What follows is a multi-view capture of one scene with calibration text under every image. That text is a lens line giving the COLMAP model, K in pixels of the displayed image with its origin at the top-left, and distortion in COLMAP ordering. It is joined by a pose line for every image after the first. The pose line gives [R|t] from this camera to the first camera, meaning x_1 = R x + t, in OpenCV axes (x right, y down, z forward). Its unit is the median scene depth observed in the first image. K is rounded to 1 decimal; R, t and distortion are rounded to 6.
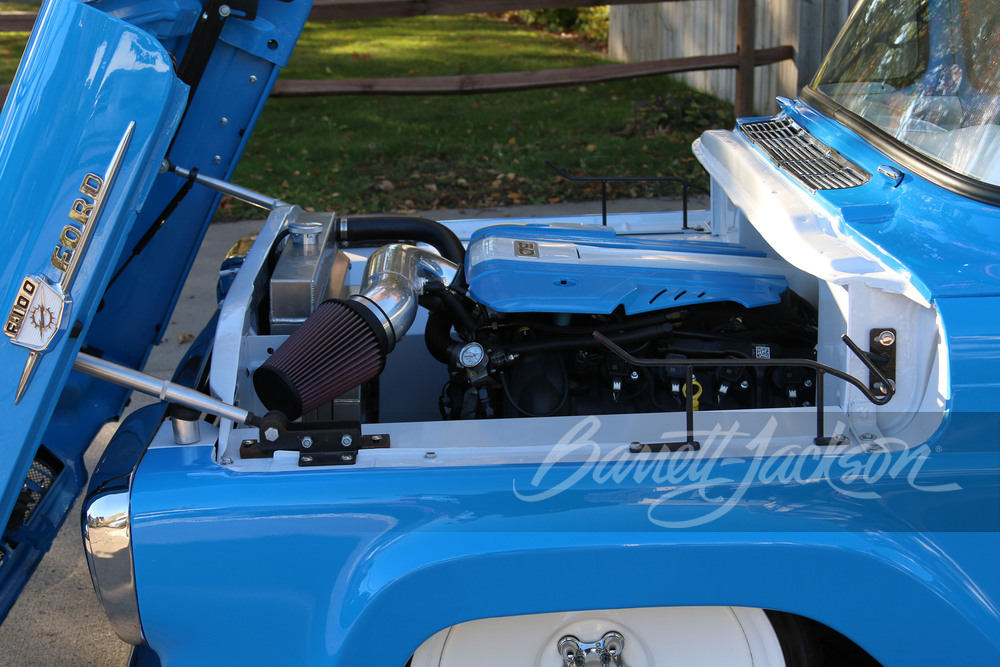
lens RADIAL K [[1782.1, 0, 499.9], [0, 1782.1, 331.9], [0, 0, 1]] dist [0.035053, 0.000000]
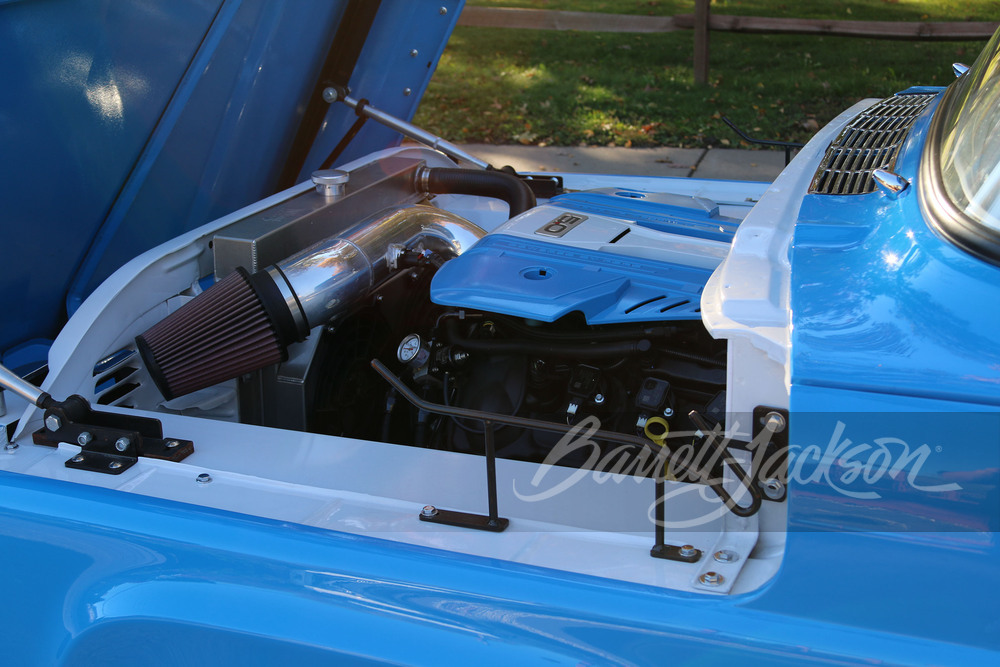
lens RADIAL K [[1477.3, 0, 500.1], [0, 1477.3, 336.2], [0, 0, 1]] dist [-0.094057, 0.000000]
pose [[0.914482, 0.131061, -0.382812, 0.114491], [-0.101231, 0.990108, 0.097150, -0.025576], [0.391758, -0.050089, 0.918704, 0.146796]]
